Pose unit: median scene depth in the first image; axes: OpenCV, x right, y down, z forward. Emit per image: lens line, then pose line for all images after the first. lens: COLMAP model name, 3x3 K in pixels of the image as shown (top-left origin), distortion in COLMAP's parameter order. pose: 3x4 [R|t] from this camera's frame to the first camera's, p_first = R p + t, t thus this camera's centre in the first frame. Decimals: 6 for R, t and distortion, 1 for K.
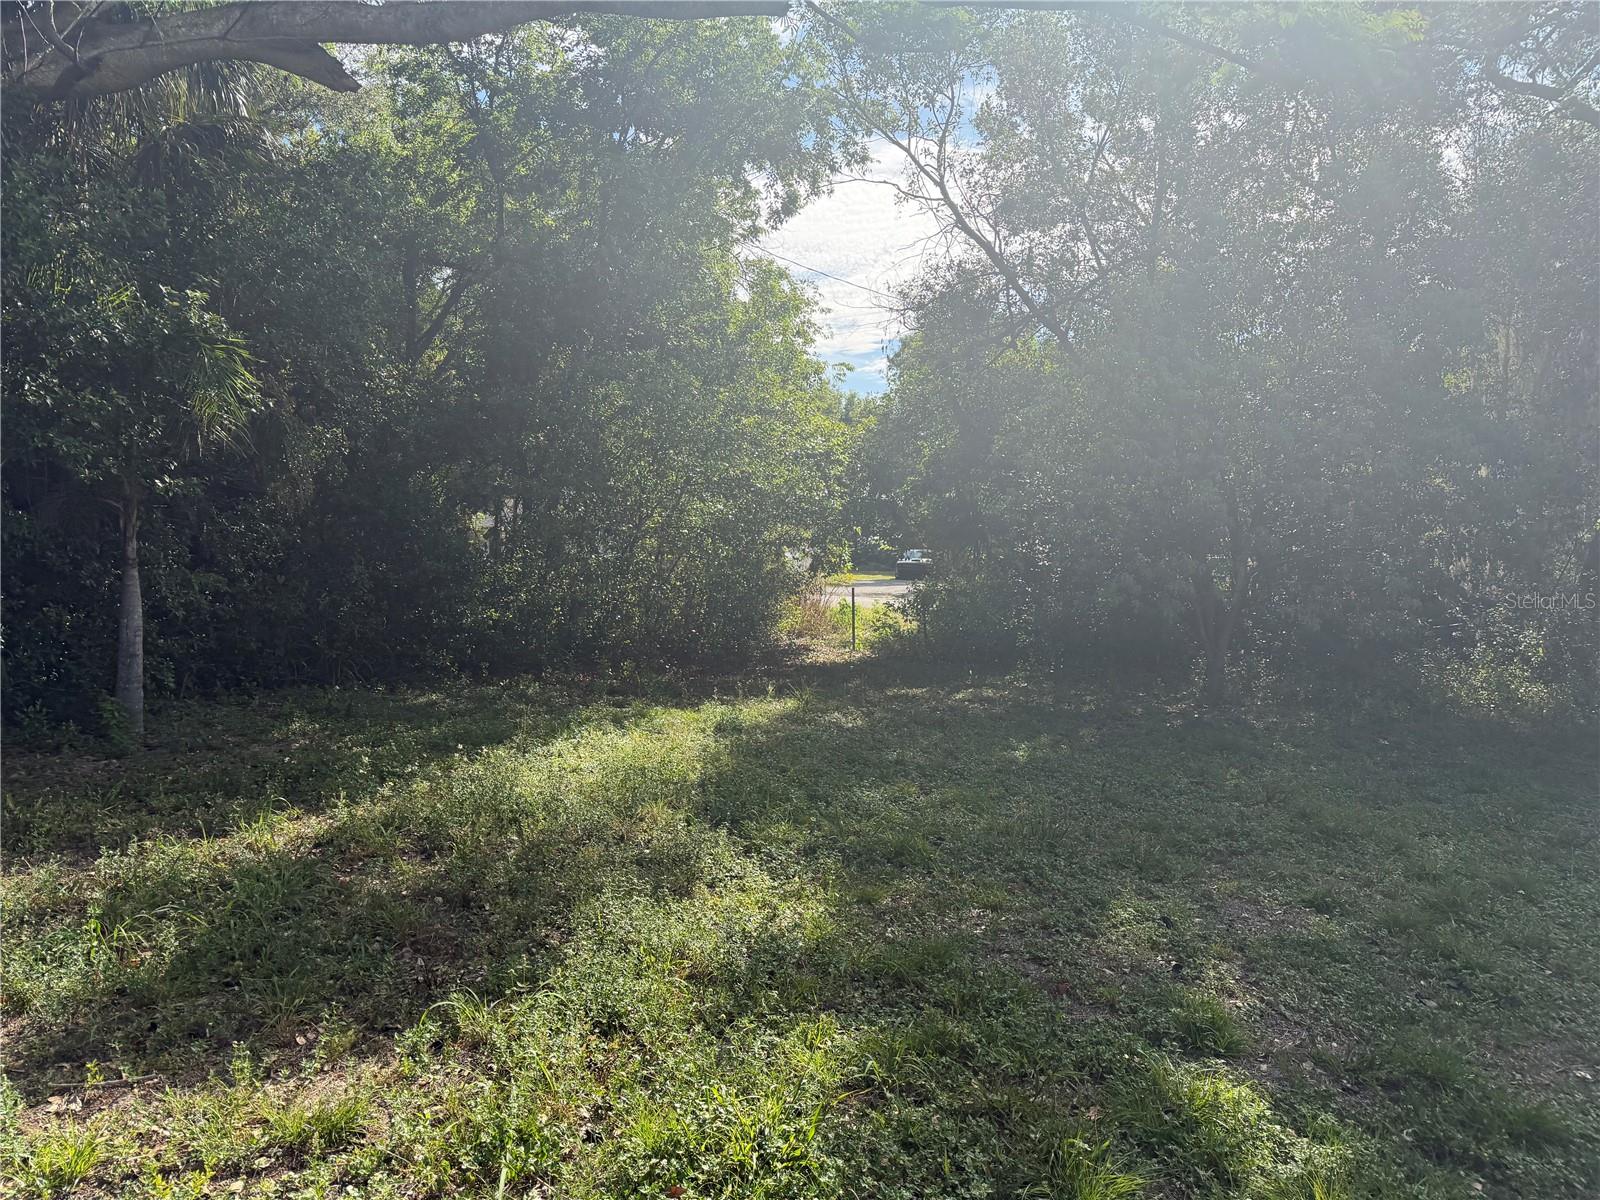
lens RADIAL K [[1116.7, 0, 797.7], [0, 1116.7, 599.2], [0, 0, 1]] dist [0.049507, -0.059480]
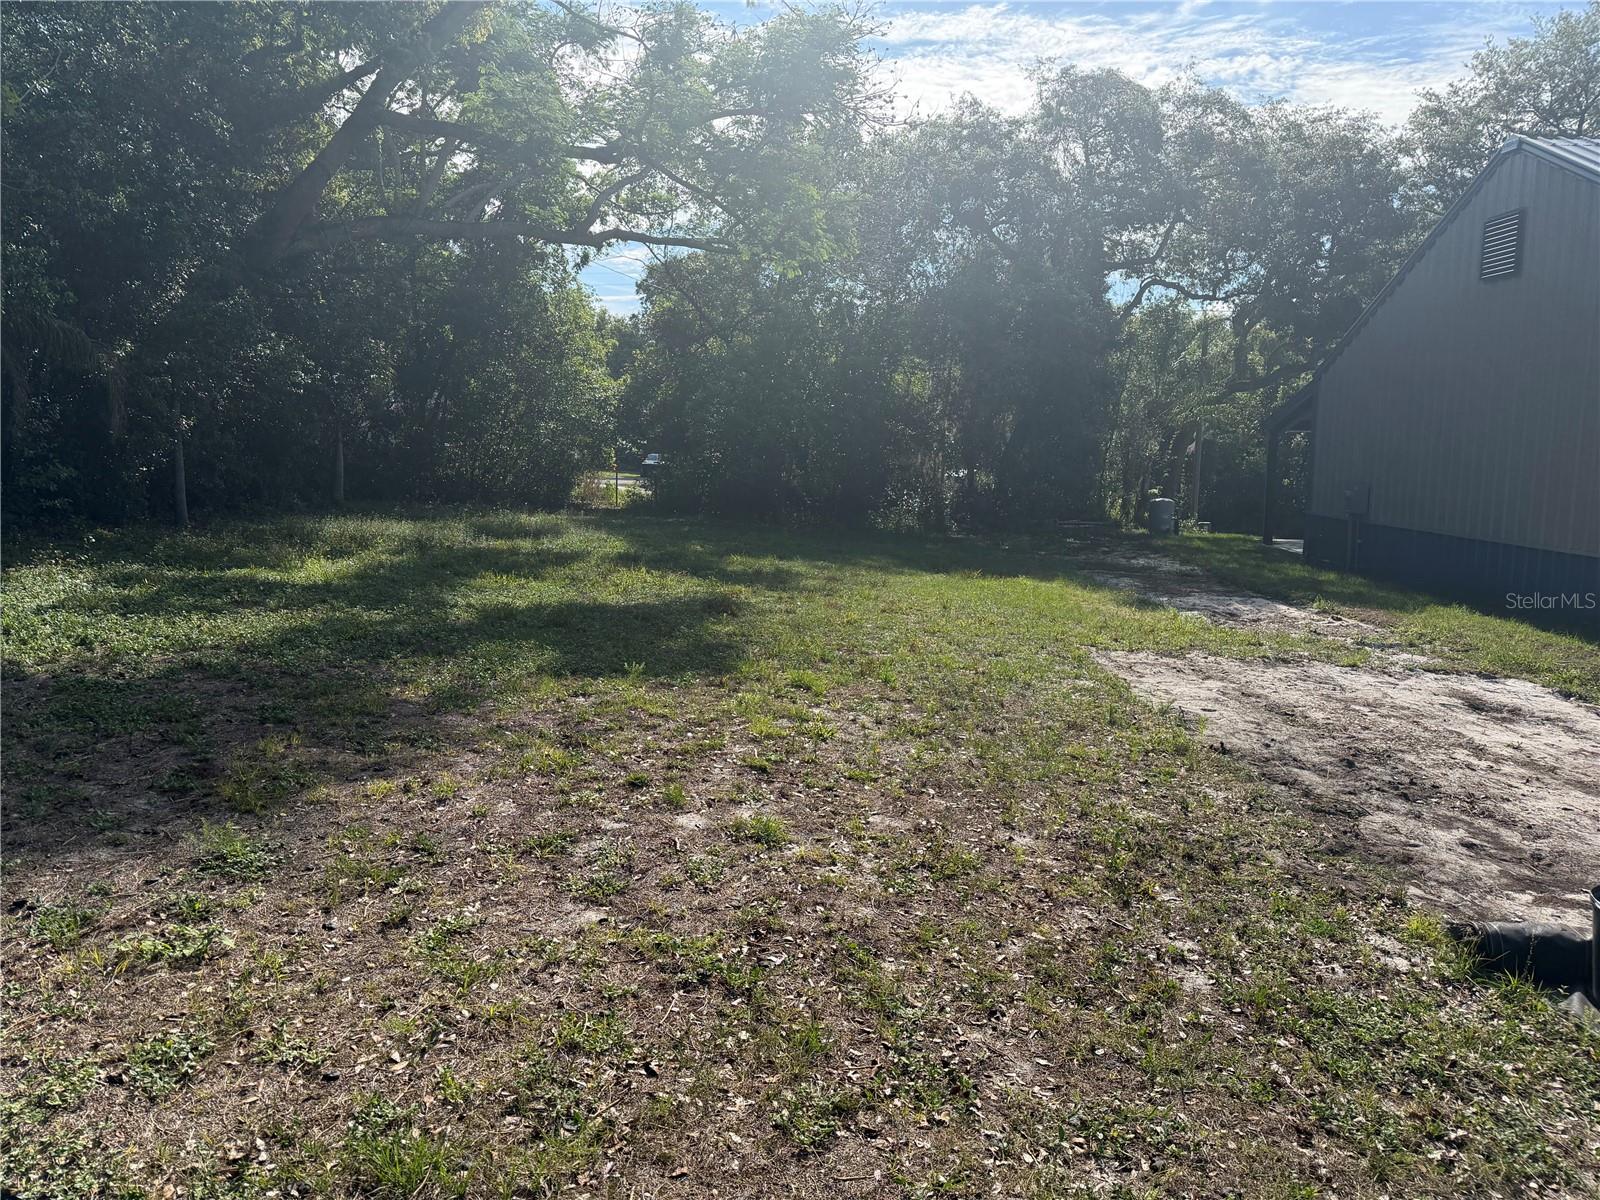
lens RADIAL K [[1116.7, 0, 791.3], [0, 1116.7, 614.7], [0, 0, 1]] dist [0.049507, -0.059480]
pose [[0.975317, 0.006137, 0.220726, -0.079620], [-0.027487, 0.995213, 0.093786, 0.046995], [-0.219094, -0.097538, 0.970816, -0.922560]]
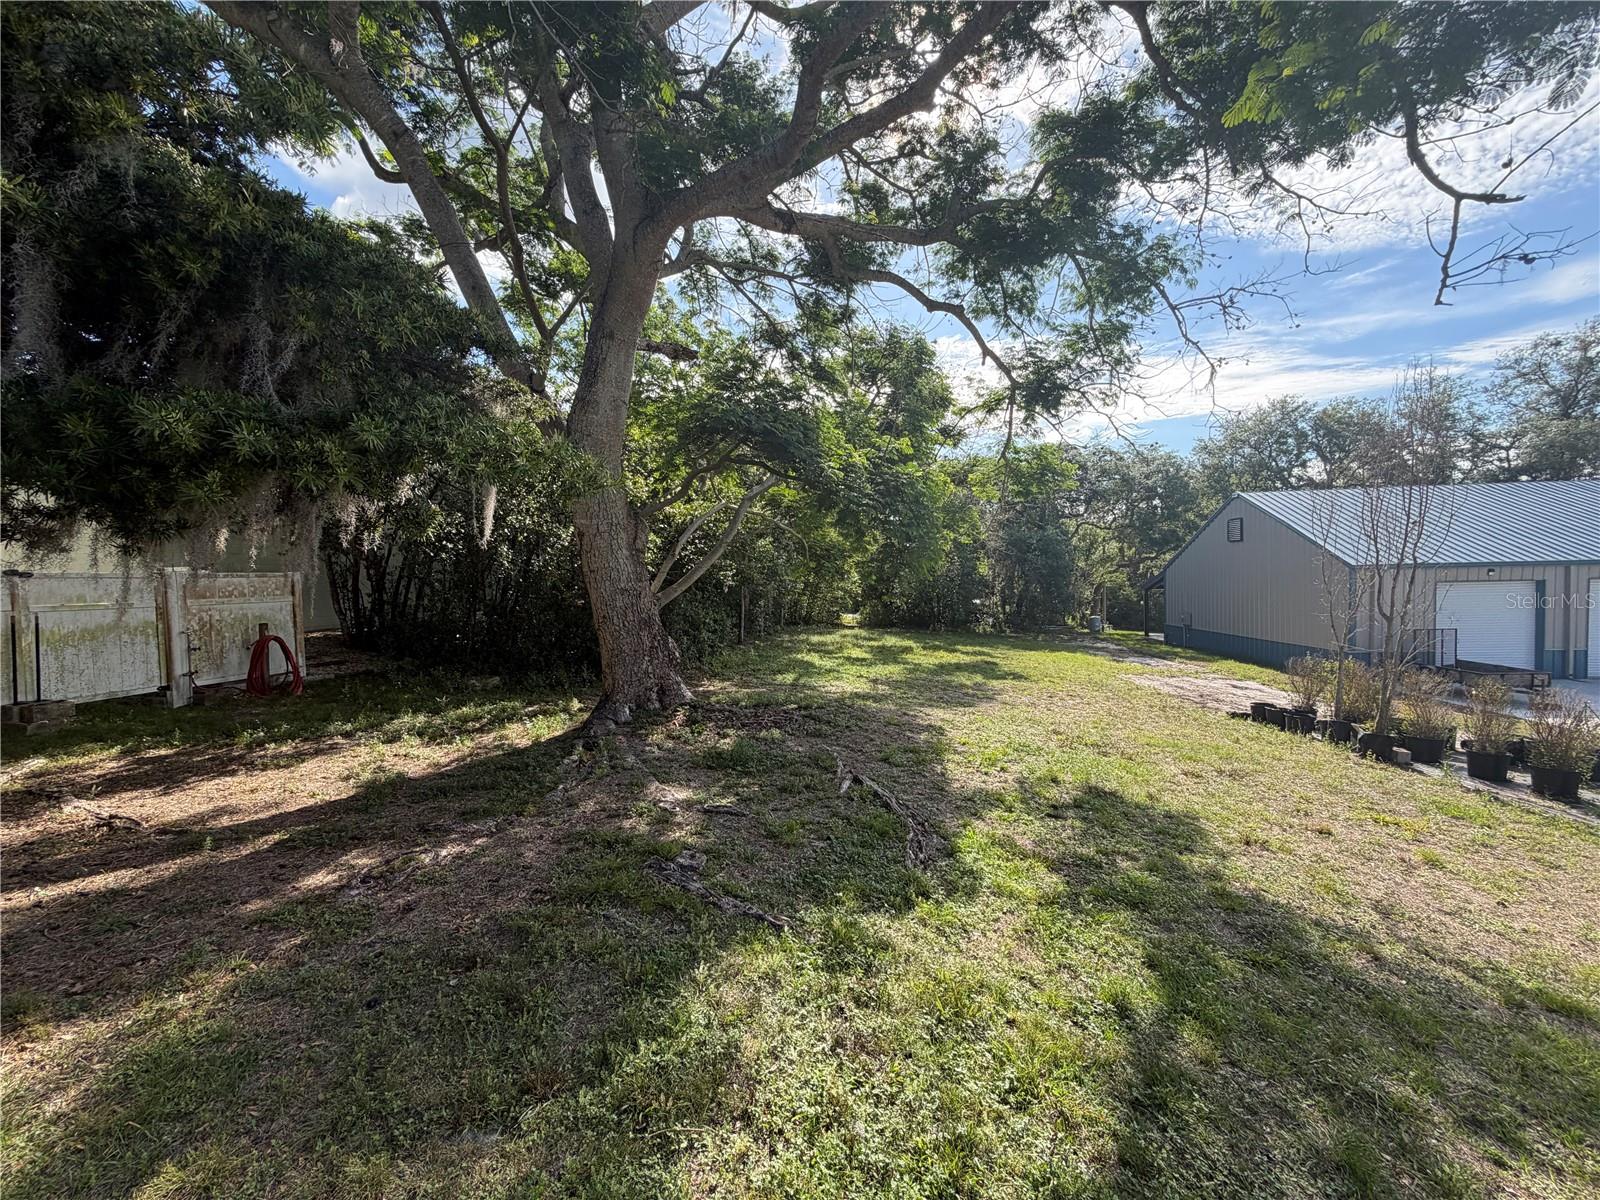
lens RADIAL K [[634.4, 0, 796.3], [0, 634.4, 600.2], [0, 0, 1]] dist [0.003696, 0.000990]
pose [[0.988998, 0.009101, 0.147651, -0.579173], [-0.005619, 0.999696, -0.023987, 0.013153], [-0.147825, 0.022894, 0.988749, -1.481526]]
